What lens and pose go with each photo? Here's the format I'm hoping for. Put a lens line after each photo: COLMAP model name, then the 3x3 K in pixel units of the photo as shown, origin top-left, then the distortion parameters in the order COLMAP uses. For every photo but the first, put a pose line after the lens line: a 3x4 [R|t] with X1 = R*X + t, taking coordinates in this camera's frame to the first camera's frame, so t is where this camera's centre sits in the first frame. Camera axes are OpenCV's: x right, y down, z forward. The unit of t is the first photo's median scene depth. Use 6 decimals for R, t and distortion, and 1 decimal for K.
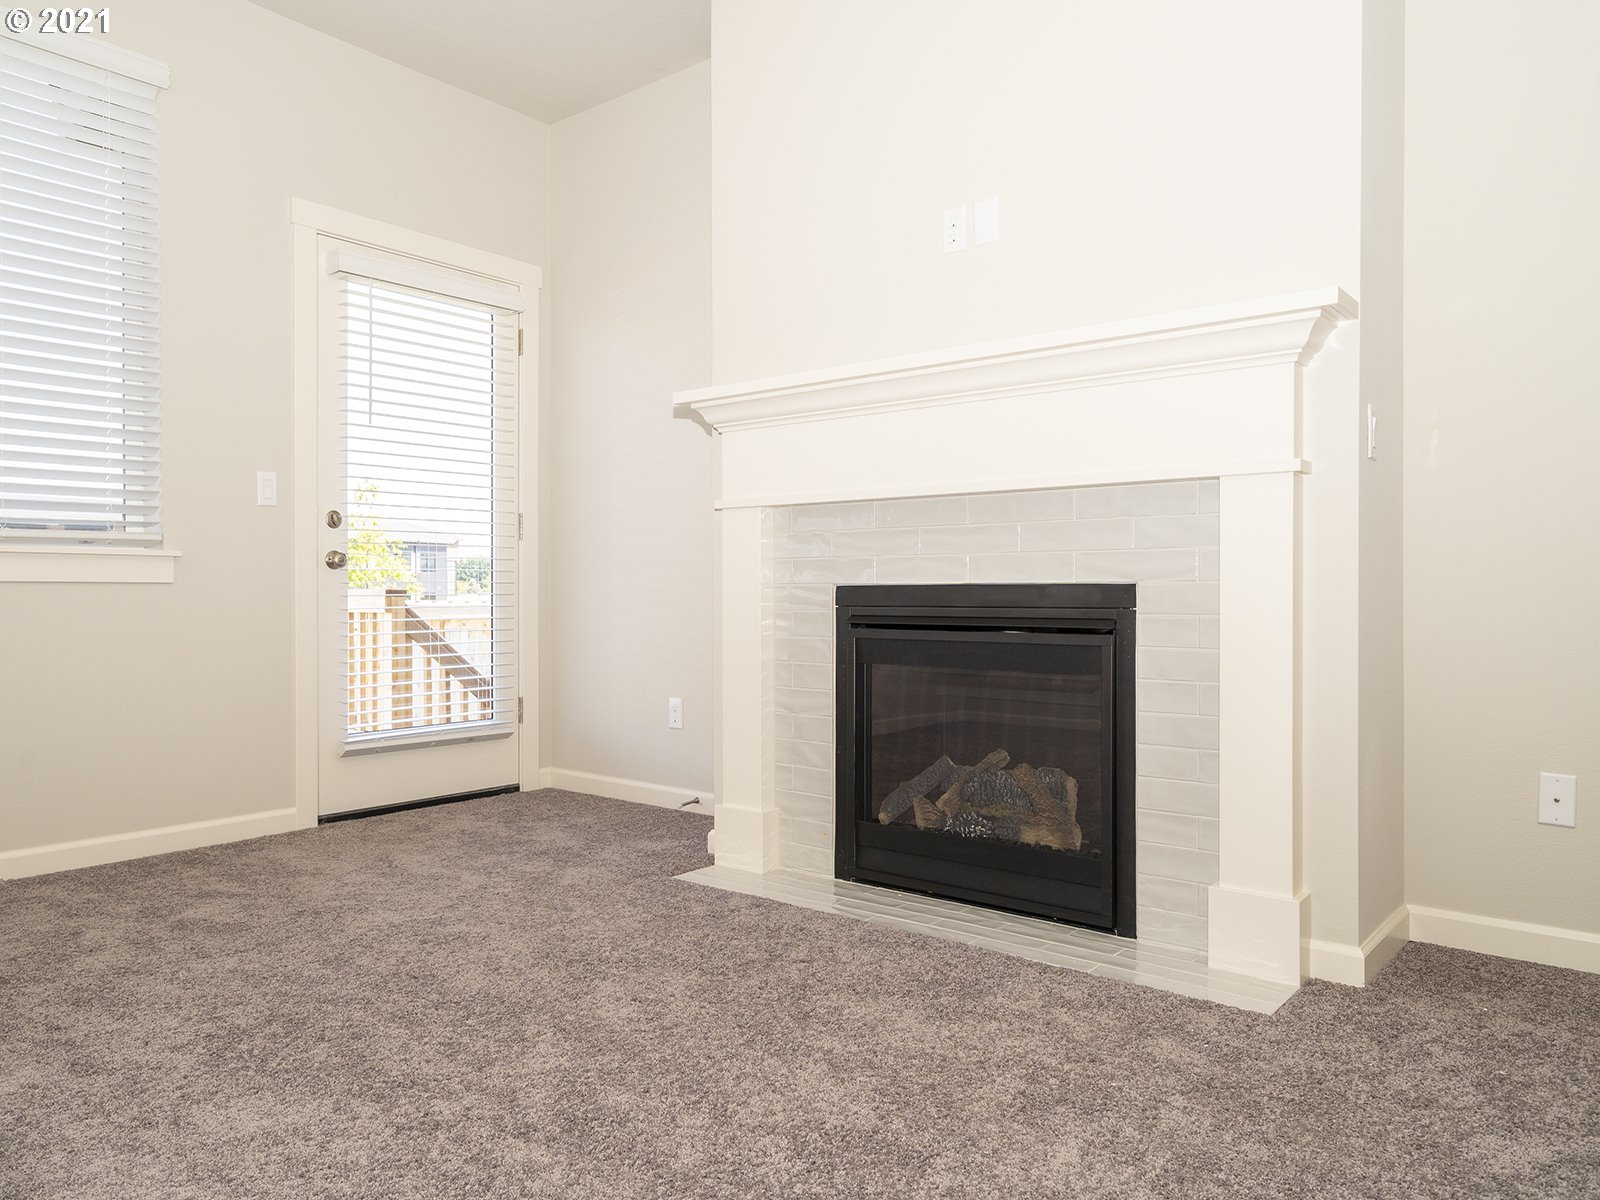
lens RADIAL K [[1140.9, 0, 806.7], [0, 1140.9, 600.5], [0, 0, 1]] dist [-0.003822, -0.000619]
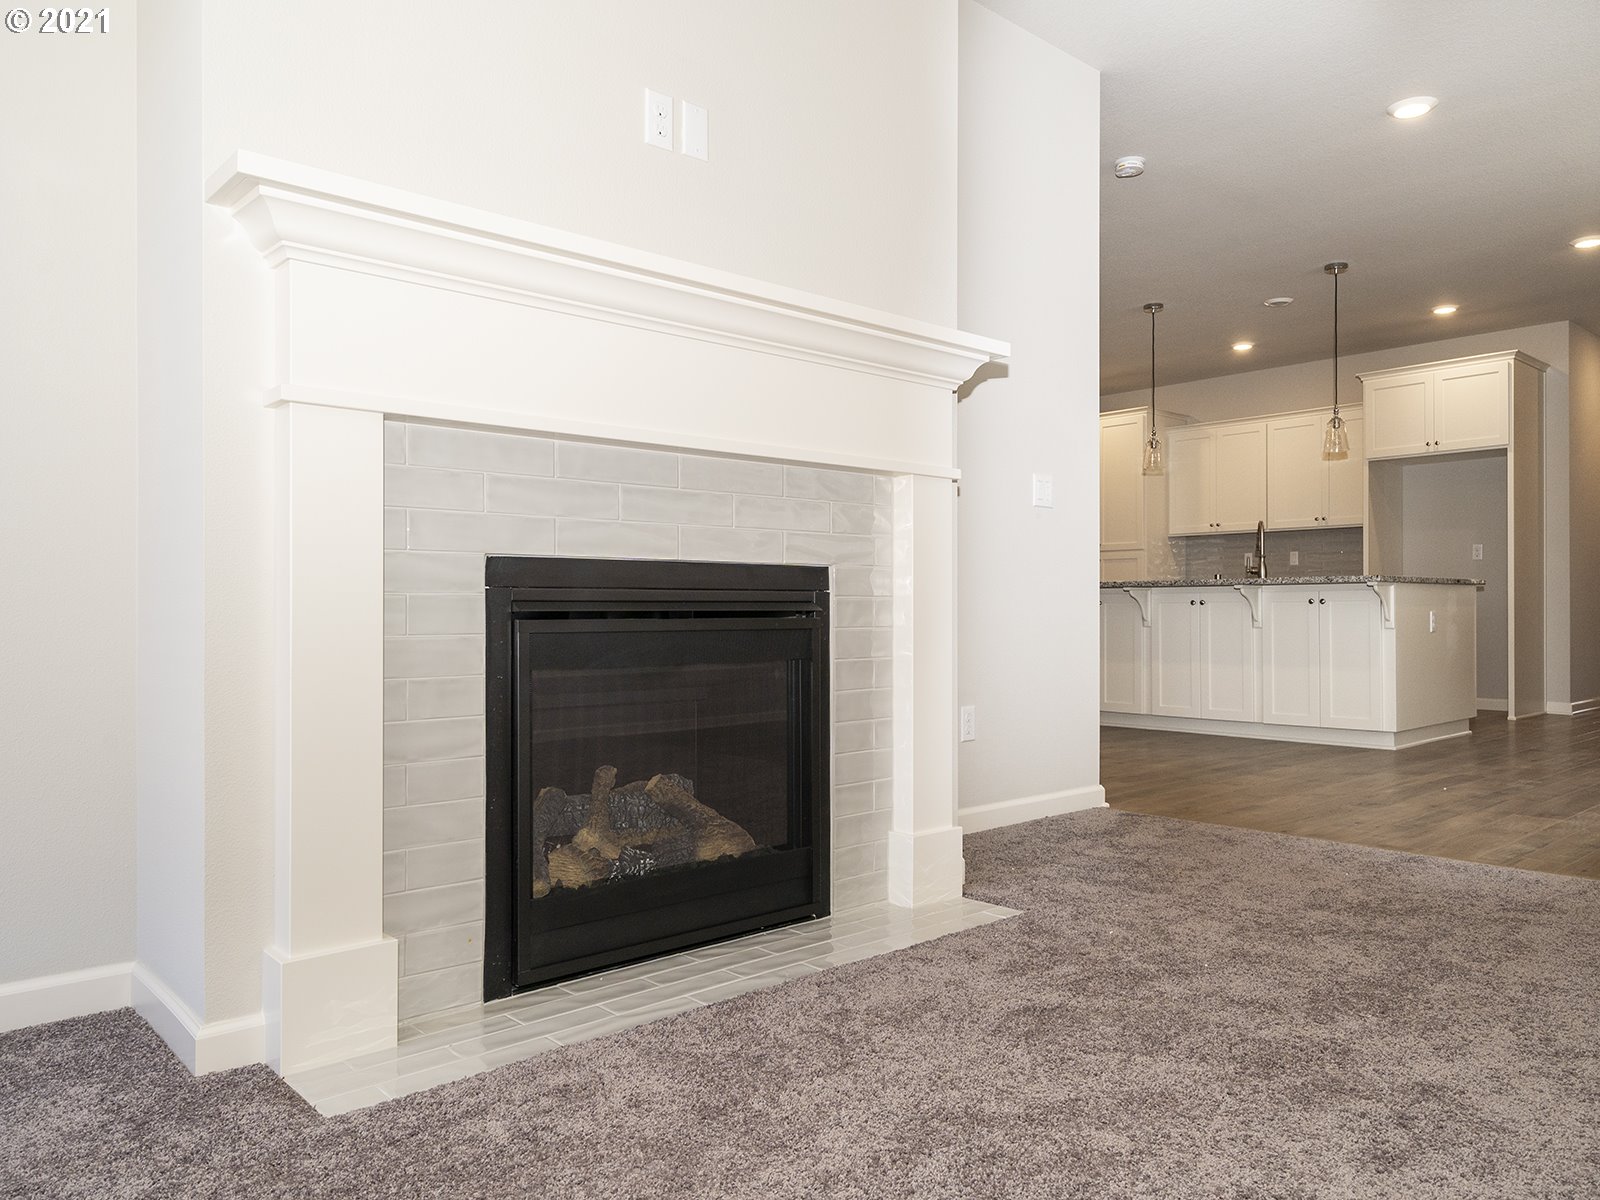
lens RADIAL K [[1140.9, 0, 809.6], [0, 1140.9, 598.2], [0, 0, 1]] dist [-0.003822, -0.000619]
pose [[0.140709, -0.001860, 0.990049, -0.666356], [-0.000554, 0.999998, 0.001958, 0.010975], [-0.990051, -0.000824, 0.140708, 0.807625]]
